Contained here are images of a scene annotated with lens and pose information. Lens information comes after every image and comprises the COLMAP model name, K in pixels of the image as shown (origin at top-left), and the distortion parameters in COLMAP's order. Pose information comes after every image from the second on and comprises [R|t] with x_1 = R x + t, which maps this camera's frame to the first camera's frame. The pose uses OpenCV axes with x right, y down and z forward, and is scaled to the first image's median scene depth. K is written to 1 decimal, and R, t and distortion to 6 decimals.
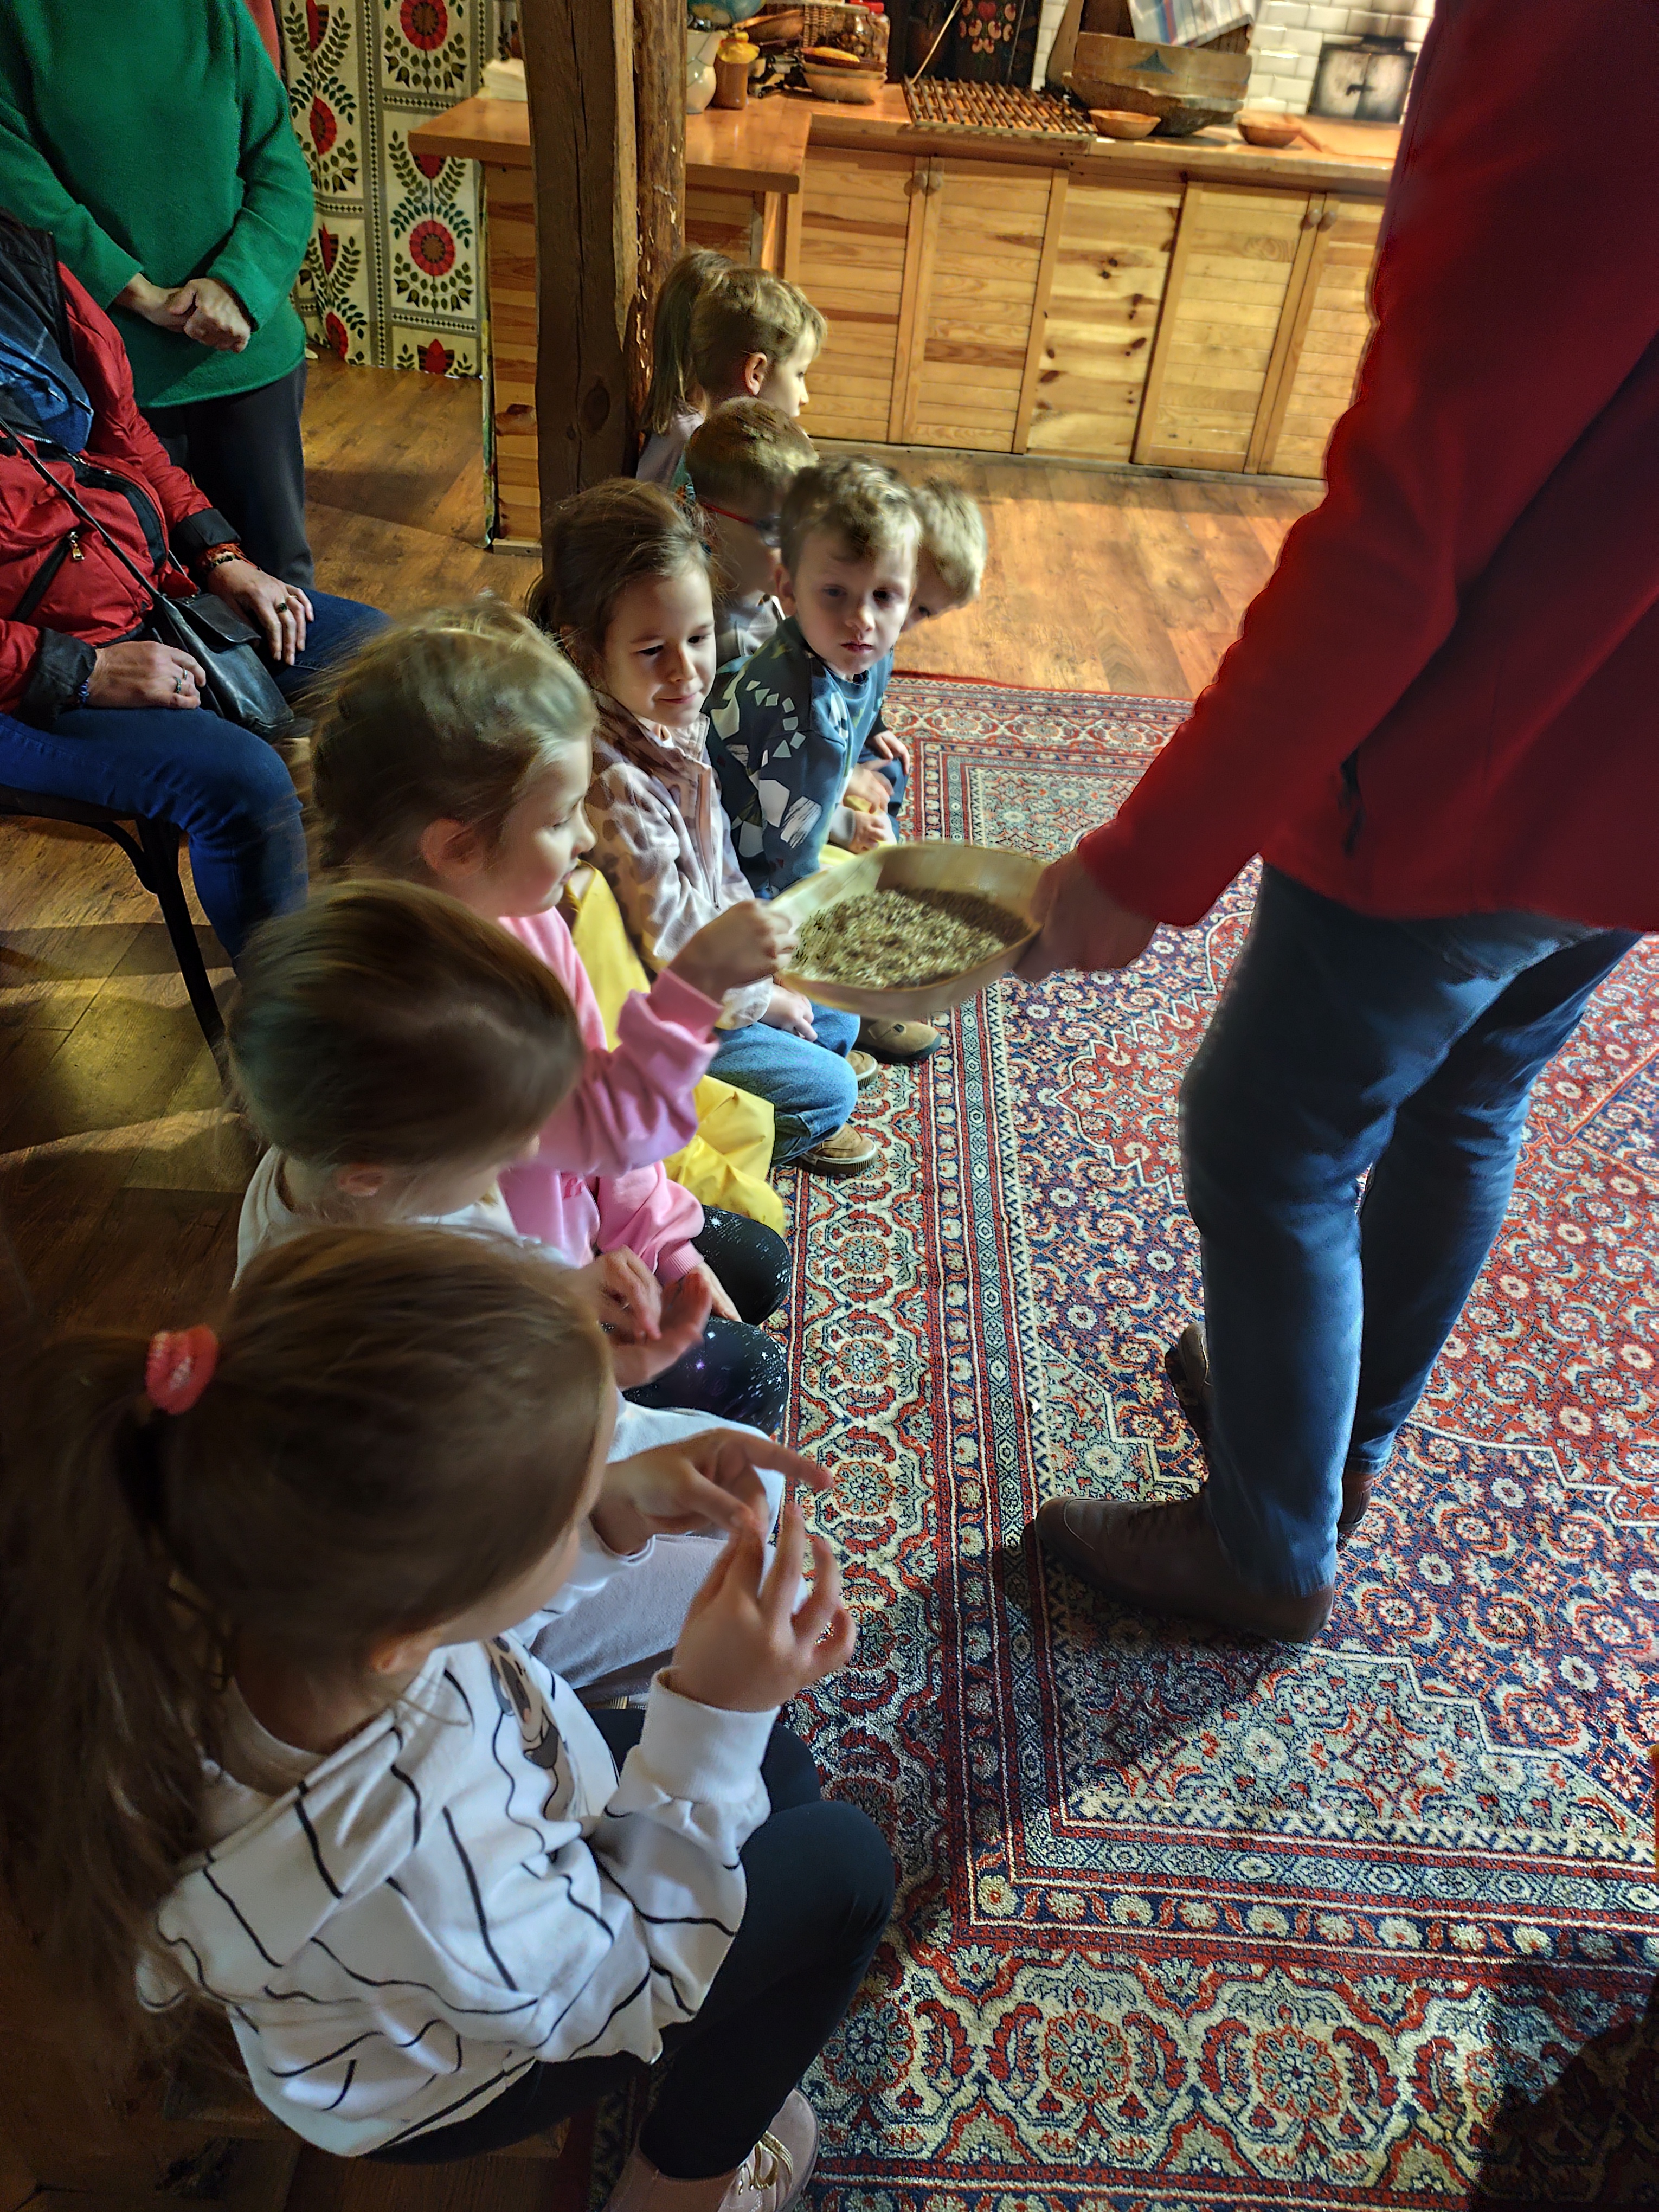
lens RADIAL K [[1512.1, 0, 829.5], [0, 1512.1, 1106.0], [0, 0, 1]] dist [0.072950, -0.091664]
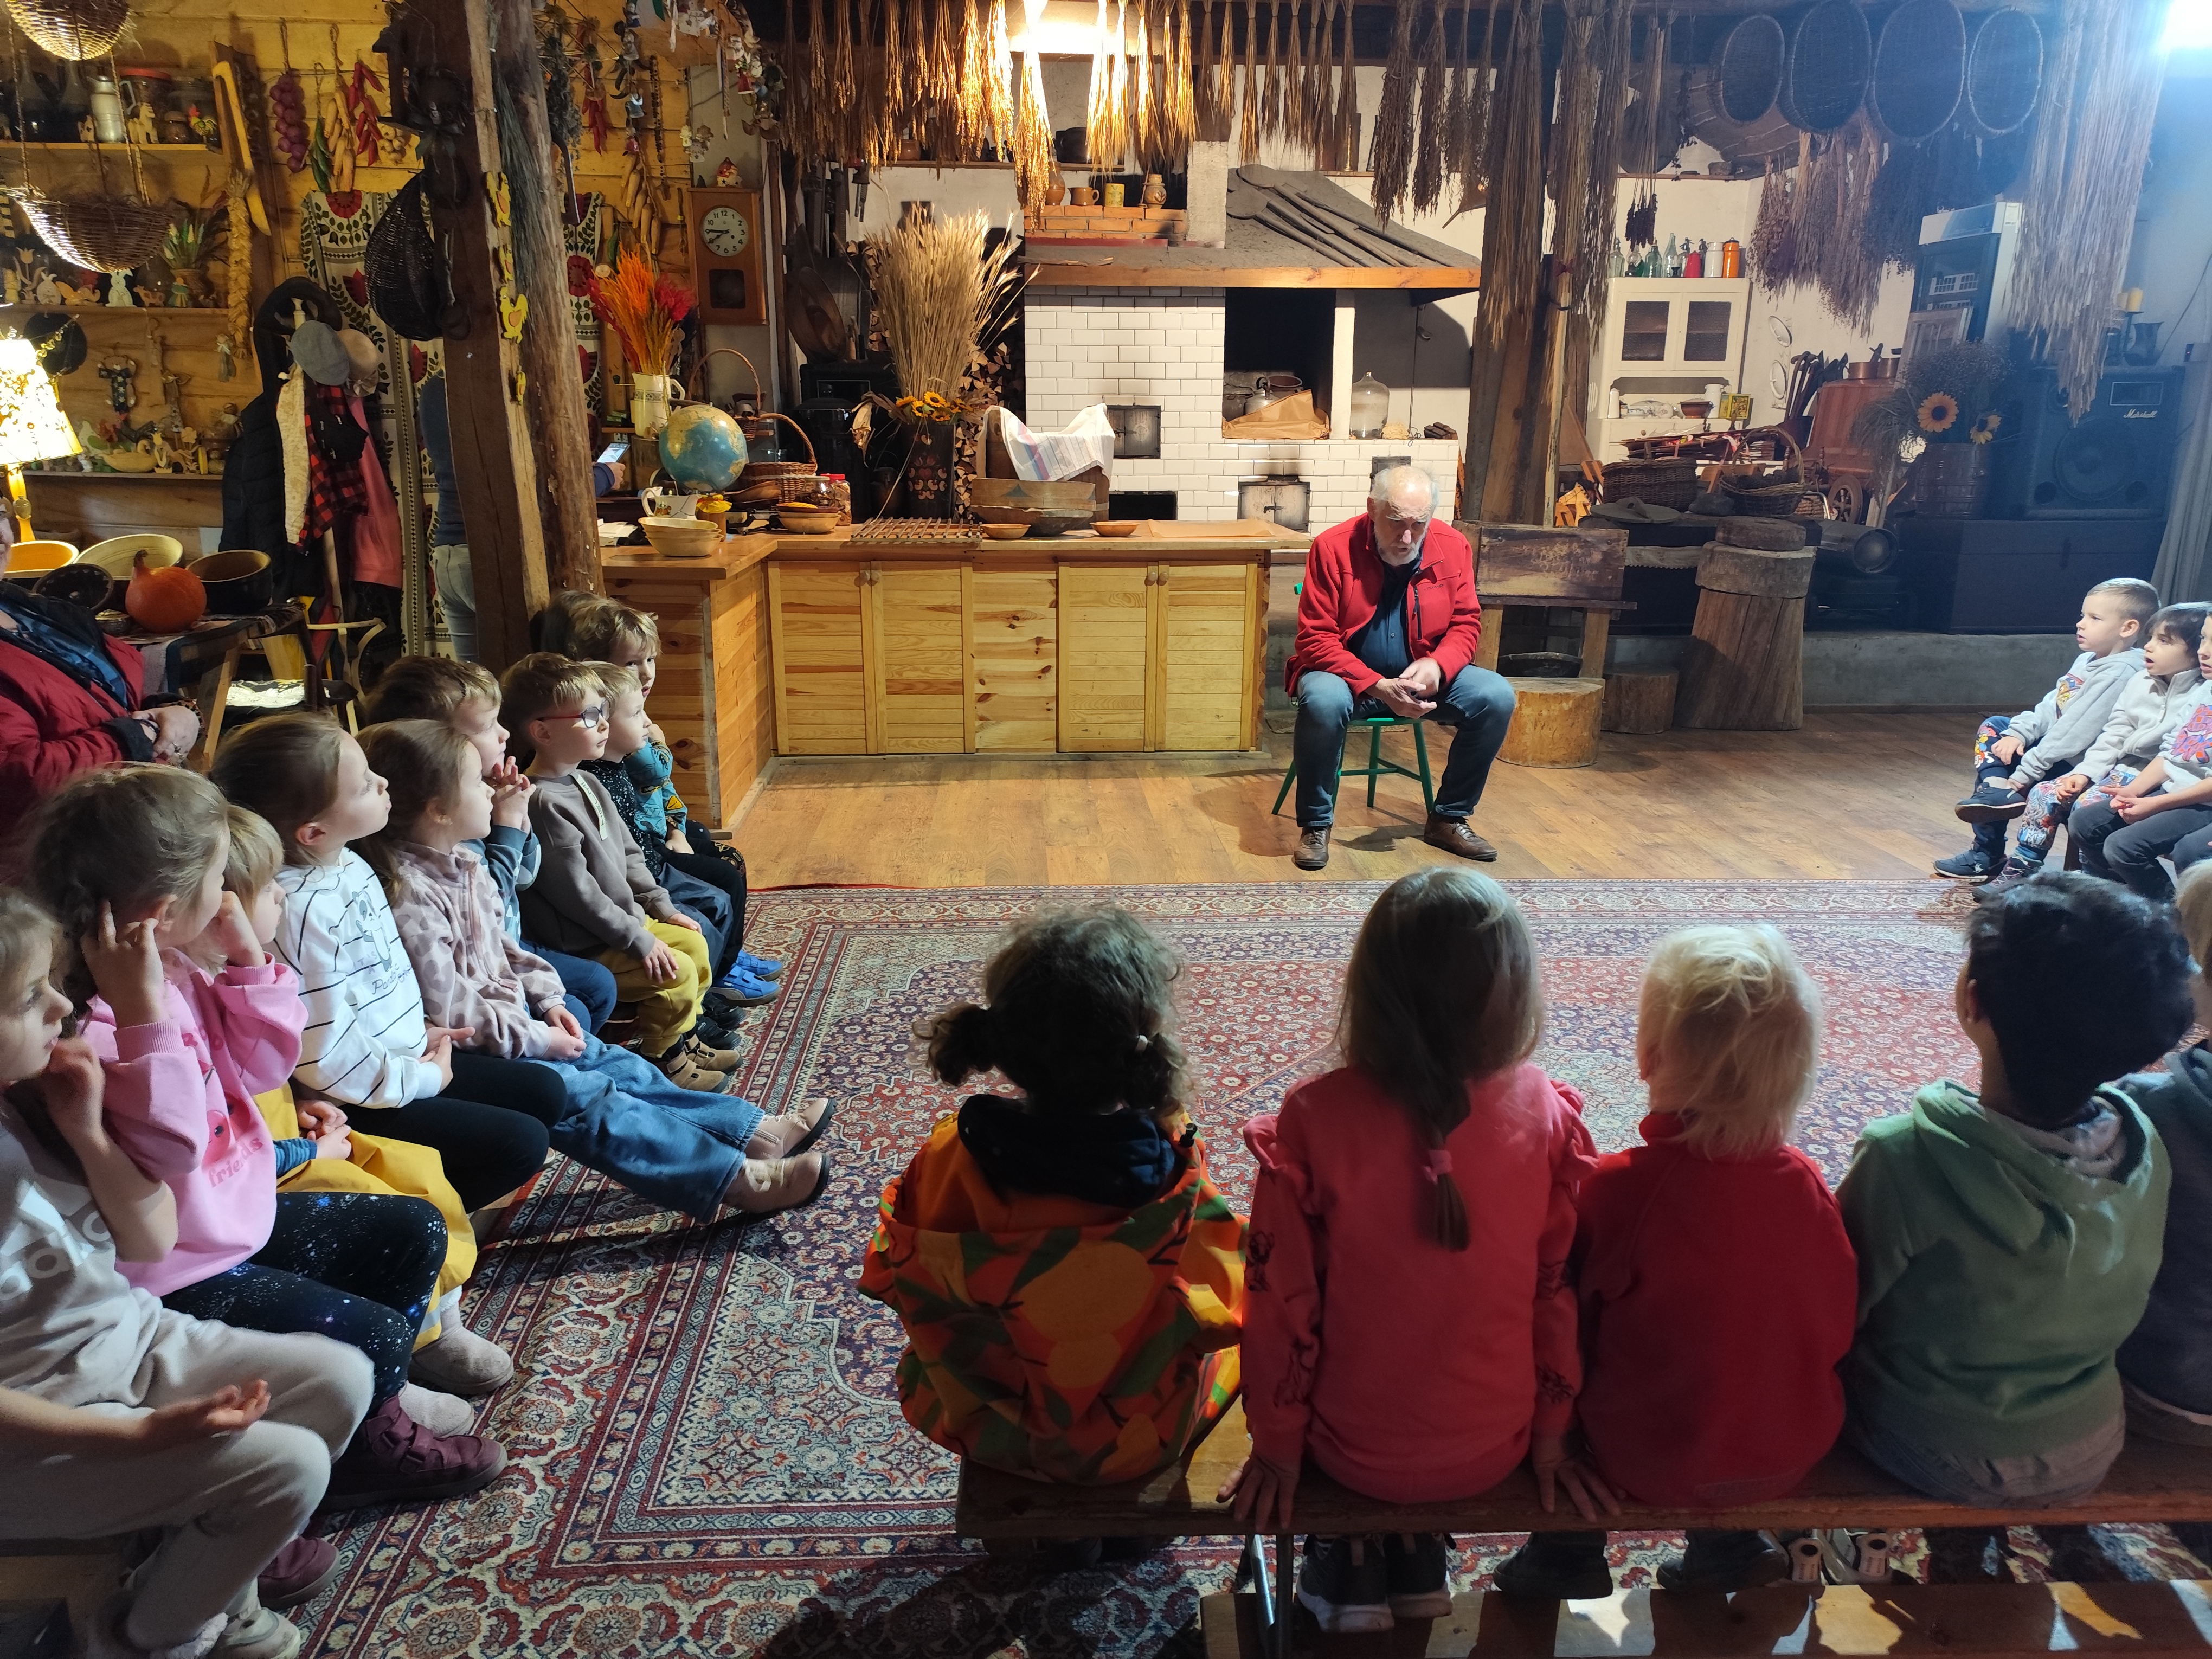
lens RADIAL K [[1510.5, 0, 1106.0], [0, 1510.5, 829.5], [0, 0, 1]] dist [0.030189, -0.031026]
pose [[0.994385, -0.088883, 0.057424, 0.179537], [0.104401, 0.912571, -0.395366, 0.166472], [-0.017262, 0.399141, 0.916727, -0.161634]]
